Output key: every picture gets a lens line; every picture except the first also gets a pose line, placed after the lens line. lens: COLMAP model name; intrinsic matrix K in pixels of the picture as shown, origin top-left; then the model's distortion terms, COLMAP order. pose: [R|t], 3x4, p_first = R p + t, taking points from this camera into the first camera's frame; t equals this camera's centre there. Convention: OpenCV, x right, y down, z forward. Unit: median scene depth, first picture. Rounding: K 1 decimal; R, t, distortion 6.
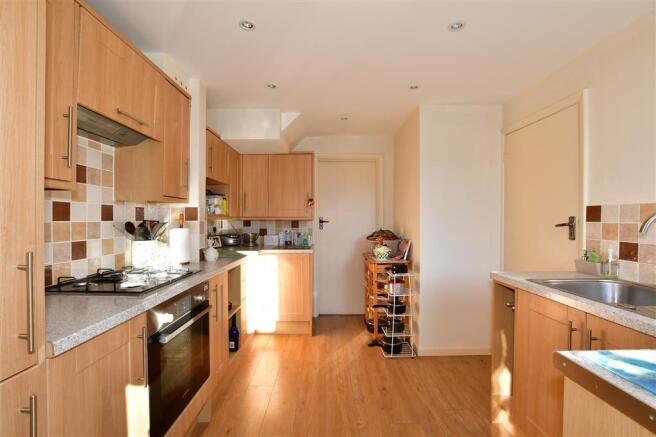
lens RADIAL K [[299.9, 0, 327.0], [0, 299.9, 219.8], [0, 0, 1]] dist [0.000845, 0.000296]
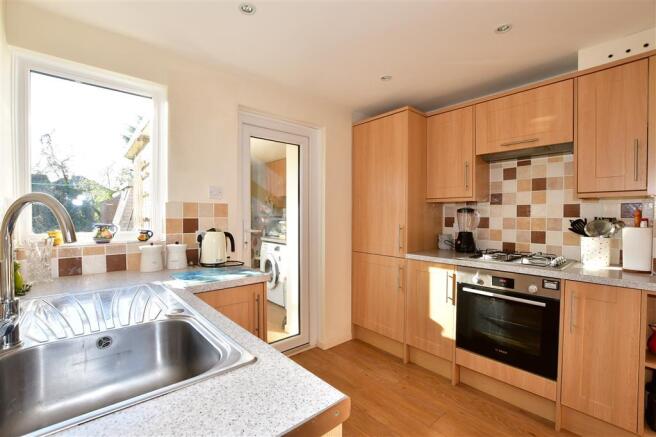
lens RADIAL K [[299.9, 0, 327.5], [0, 299.9, 217.3], [0, 0, 1]] dist [0.000845, 0.000296]
pose [[-0.760371, 0.009096, -0.649426, 0.858351], [0.001012, 0.999917, 0.012820, -0.014931], [0.649489, 0.009091, -0.760317, 1.387990]]
